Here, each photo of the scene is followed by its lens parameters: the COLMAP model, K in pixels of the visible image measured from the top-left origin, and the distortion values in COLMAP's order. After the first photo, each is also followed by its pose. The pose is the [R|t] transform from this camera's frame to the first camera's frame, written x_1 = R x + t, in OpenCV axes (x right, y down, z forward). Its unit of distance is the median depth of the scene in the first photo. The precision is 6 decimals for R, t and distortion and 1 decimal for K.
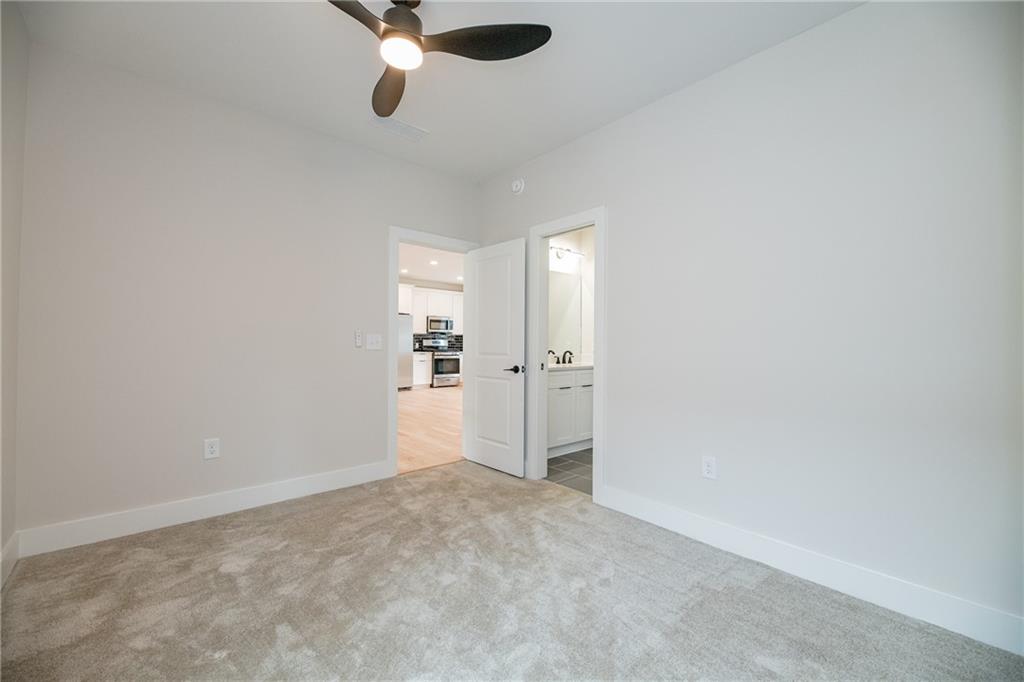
lens RADIAL K [[415.4, 0, 526.3], [0, 415.4, 341.4], [0, 0, 1]] dist [0.000110, 0.000002]
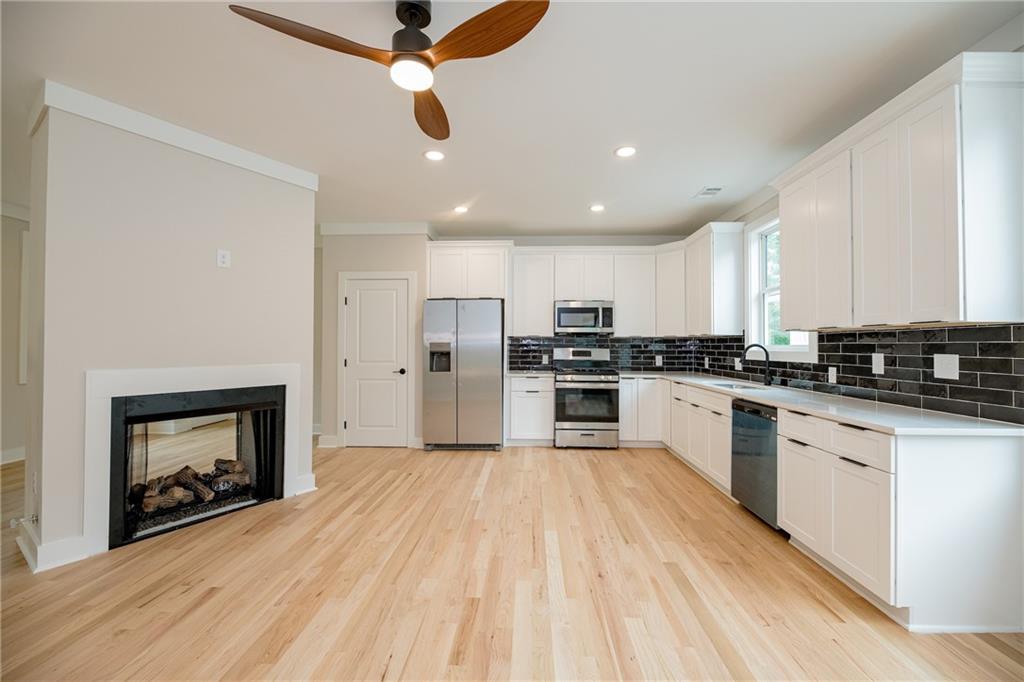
lens RADIAL K [[414.6, 0, 517.6], [0, 414.6, 338.4], [0, 0, 1]] dist [-0.001603, -0.000227]
pose [[0.709174, -0.018850, -0.704781, 0.083998], [0.007639, 0.999789, -0.019054, -0.006898], [0.704992, 0.008128, 0.709169, 0.610820]]
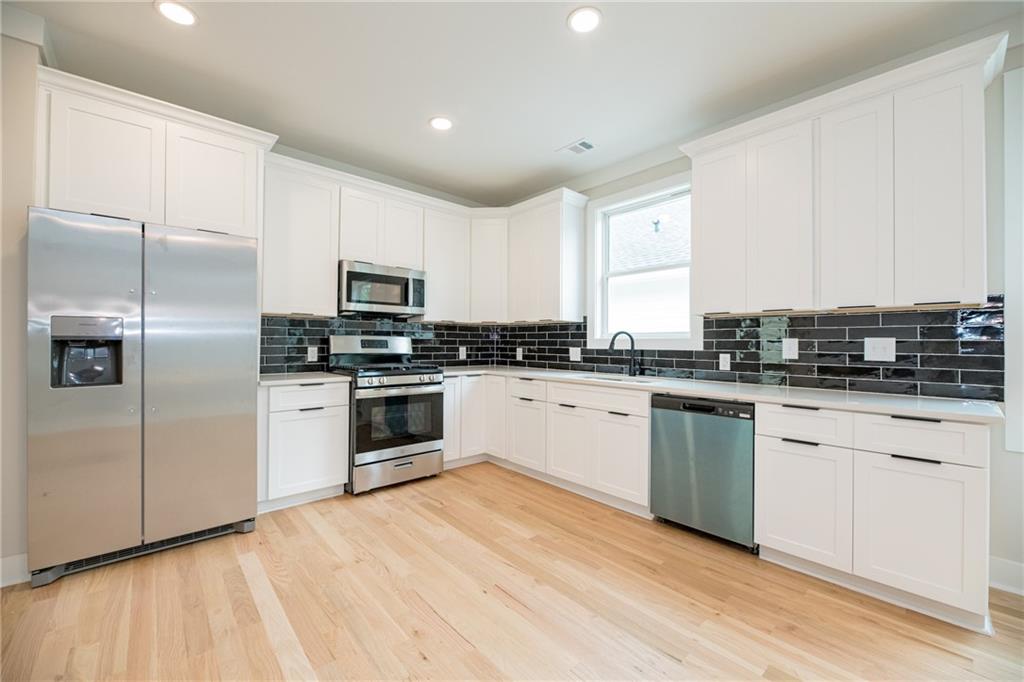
lens RADIAL K [[408.8, 0, 513.0], [0, 408.8, 338.4], [0, 0, 1]] dist [-0.003675, -0.000412]
pose [[0.999848, -0.002197, -0.017284, -0.100956], [0.002133, 0.999991, -0.003725, -0.000482], [0.017292, 0.003687, 0.999844, 0.690847]]
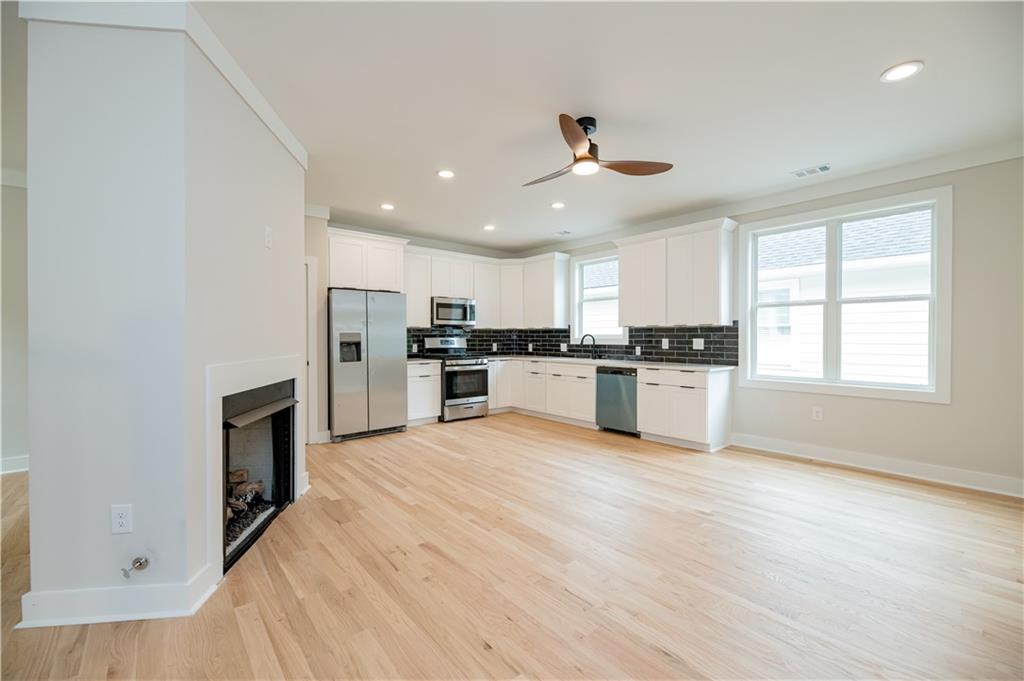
lens RADIAL K [[424.4, 0, 510.5], [0, 424.4, 338.6], [0, 0, 1]] dist [-0.001003, -0.000105]
pose [[0.998976, -0.009256, -0.044290, -0.103270], [0.009713, 0.999902, 0.010095, -0.008120], [0.044192, -0.010515, 0.998968, 0.415334]]
